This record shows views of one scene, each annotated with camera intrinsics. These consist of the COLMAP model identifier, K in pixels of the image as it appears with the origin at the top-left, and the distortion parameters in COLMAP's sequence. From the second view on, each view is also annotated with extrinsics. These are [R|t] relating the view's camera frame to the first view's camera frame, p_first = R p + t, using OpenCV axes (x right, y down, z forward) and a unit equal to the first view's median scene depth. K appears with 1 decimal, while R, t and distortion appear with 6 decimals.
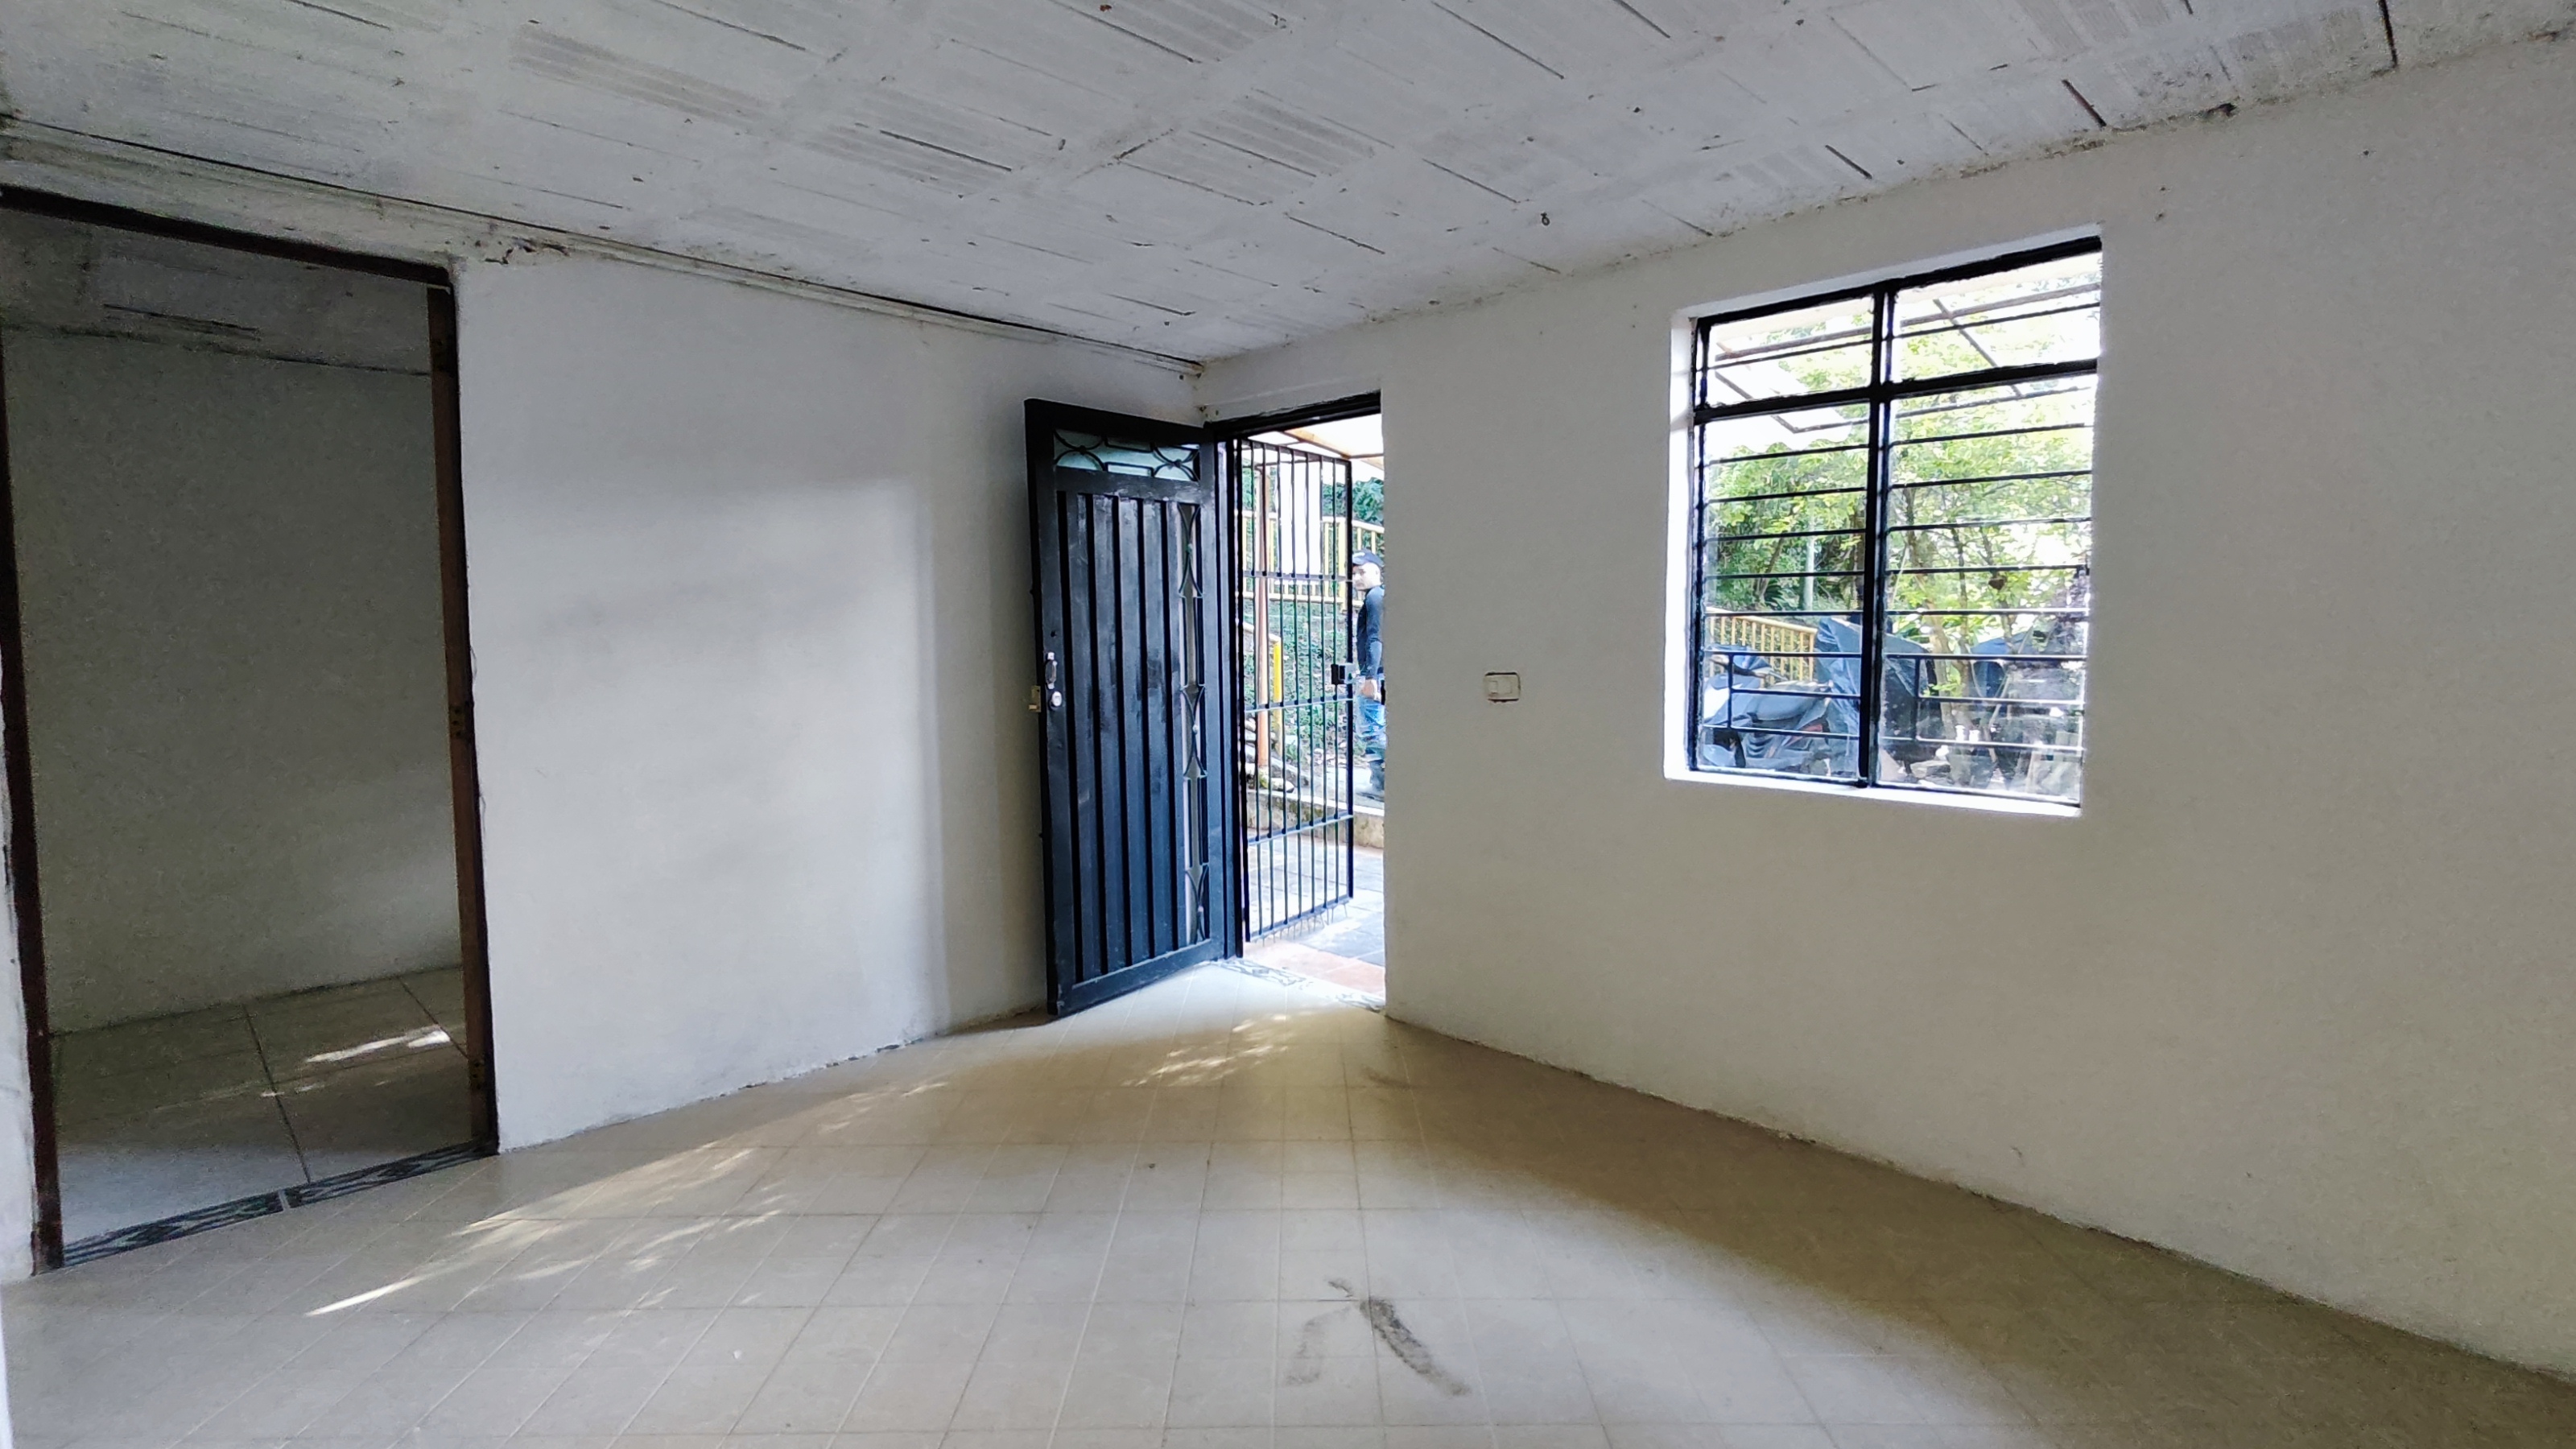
lens RADIAL K [[1177.5, 0, 1294.2], [0, 1177.5, 732.9], [0, 0, 1]] dist [0.009093, 0.000820]
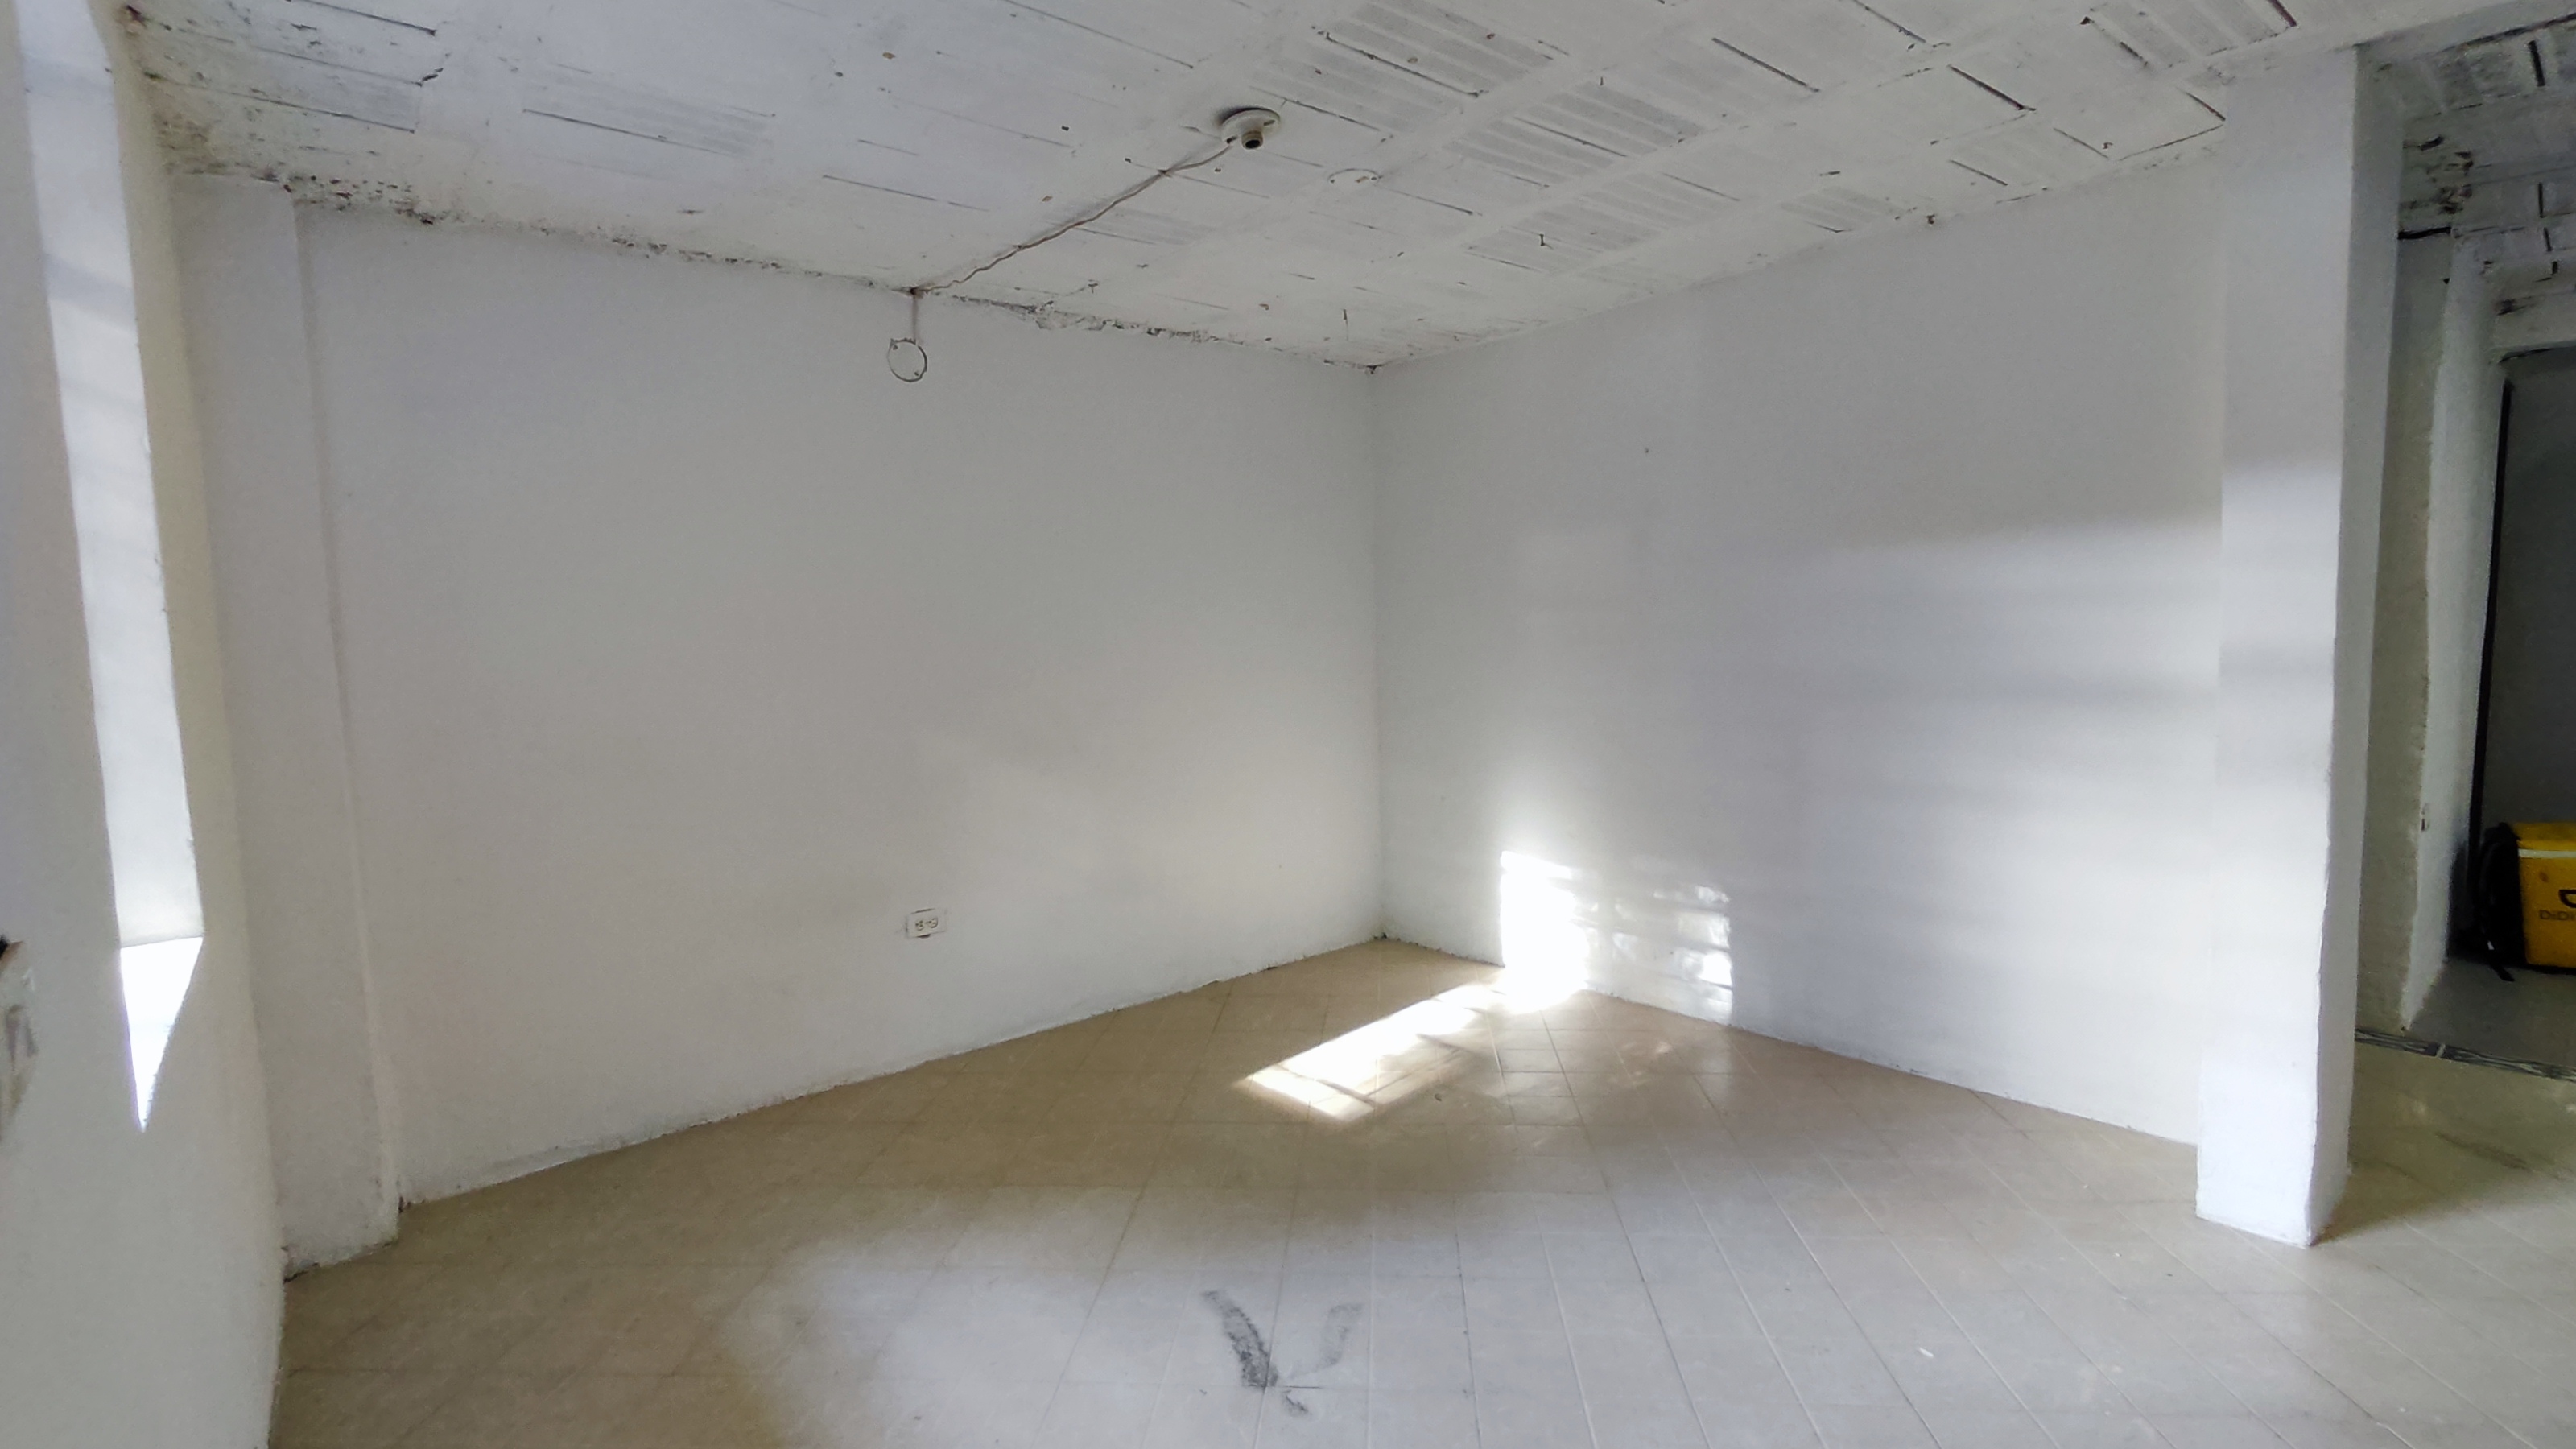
lens RADIAL K [[1177.5, 0, 1293.0], [0, 1177.5, 726.3], [0, 0, 1]] dist [0.009093, 0.000820]
pose [[-0.996562, 0.027809, 0.078048, -0.041532], [0.041468, 0.982927, 0.179261, -0.170799], [-0.071730, 0.181881, -0.980701, 1.853540]]
